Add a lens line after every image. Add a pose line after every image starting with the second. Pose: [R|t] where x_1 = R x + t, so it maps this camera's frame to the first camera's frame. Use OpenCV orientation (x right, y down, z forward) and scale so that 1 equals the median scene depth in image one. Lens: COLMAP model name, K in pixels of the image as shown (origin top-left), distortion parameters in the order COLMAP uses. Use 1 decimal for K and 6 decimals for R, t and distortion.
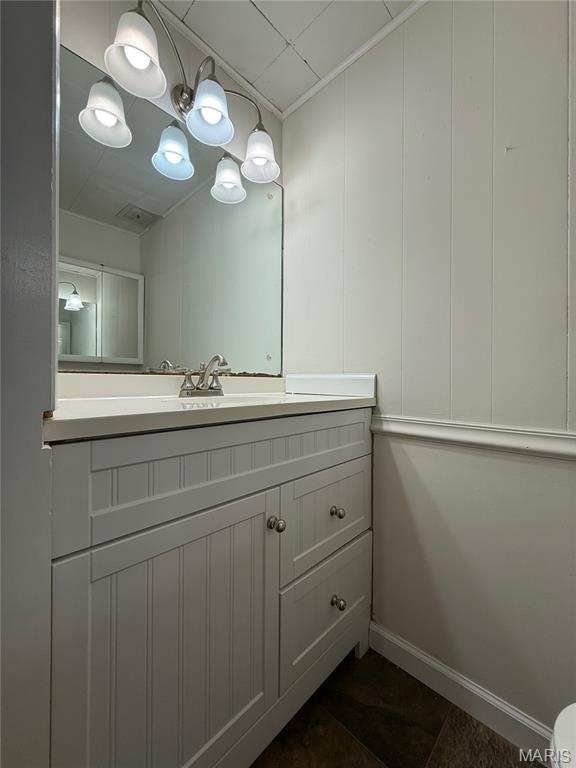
lens RADIAL K [[306.0, 0, 288.5], [0, 306.0, 381.7], [0, 0, 1]] dist [0.000507, -0.000009]
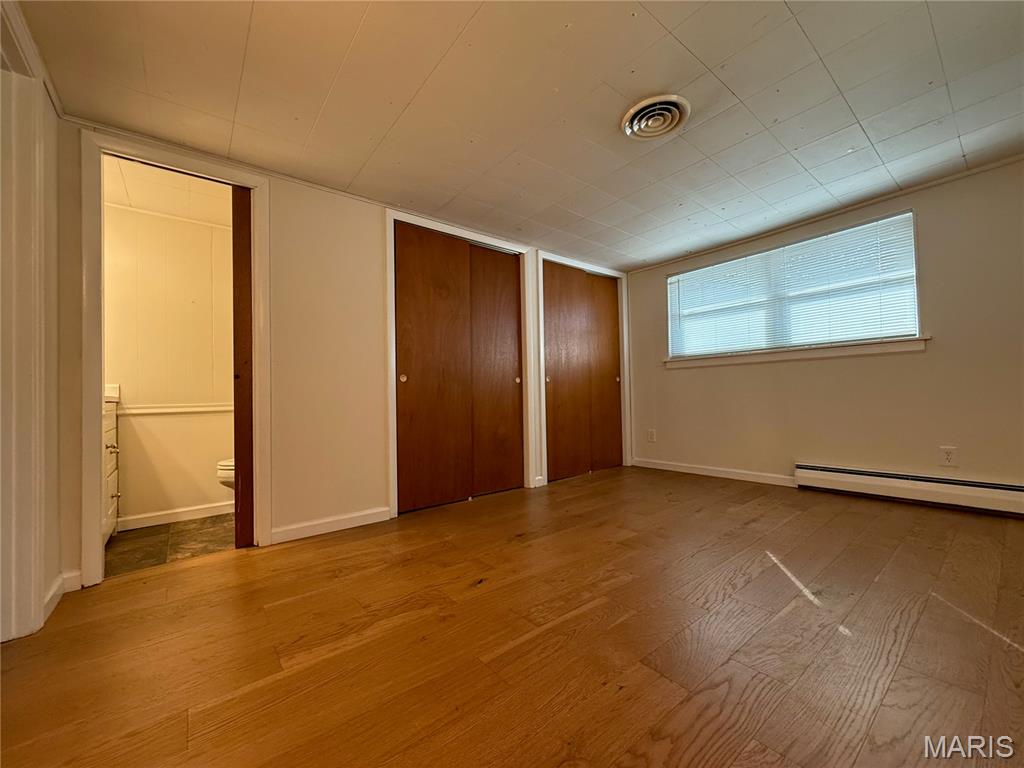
lens RADIAL K [[408.0, 0, 514.6], [0, 408.0, 385.4], [0, 0, 1]] dist [0.000507, -0.000009]
pose [[0.116820, 0.007078, 0.993128, -1.903769], [0.025448, 0.999625, -0.010118, 0.068022], [-0.992827, 0.026455, 0.116596, -1.685719]]
